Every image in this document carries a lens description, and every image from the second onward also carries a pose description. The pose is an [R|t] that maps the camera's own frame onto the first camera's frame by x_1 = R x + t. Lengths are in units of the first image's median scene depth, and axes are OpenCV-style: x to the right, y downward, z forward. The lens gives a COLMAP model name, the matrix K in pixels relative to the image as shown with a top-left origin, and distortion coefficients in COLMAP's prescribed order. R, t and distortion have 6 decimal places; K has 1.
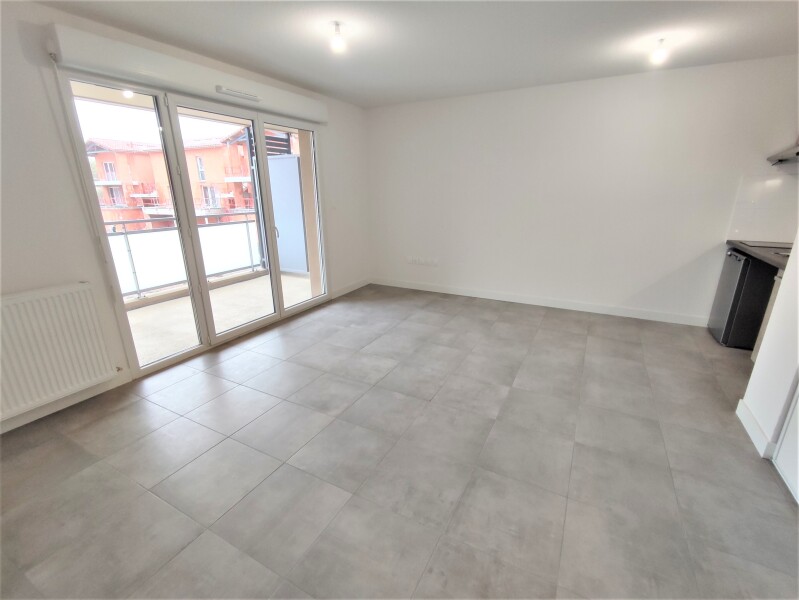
lens RADIAL K [[364.4, 0, 400.8], [0, 364.4, 297.6], [0, 0, 1]] dist [-0.002879, 0.001376]
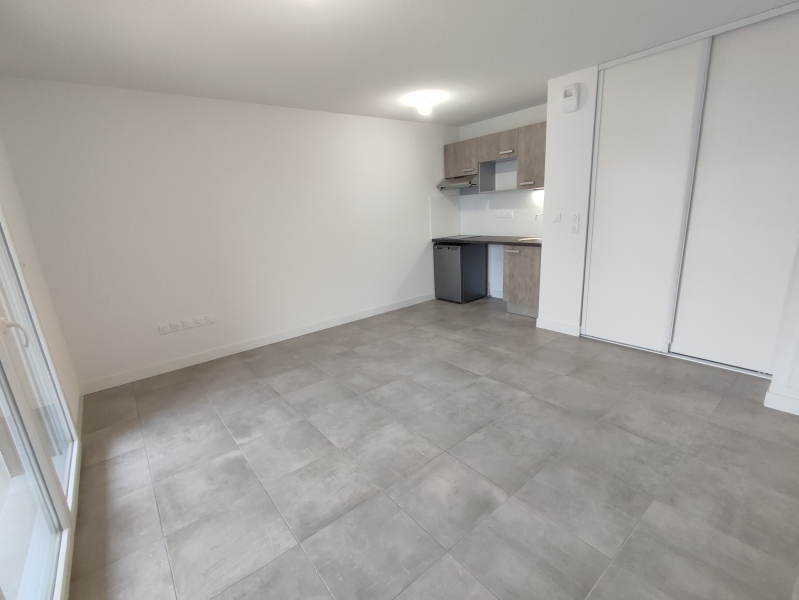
lens RADIAL K [[364.4, 0, 399.2], [0, 364.4, 300.7], [0, 0, 1]] dist [-0.002879, 0.001376]
pose [[0.389799, -0.242694, 0.888345, -0.415999], [0.314265, 0.941797, 0.119400, -0.105736], [-0.865618, 0.232634, 0.443381, 0.382625]]
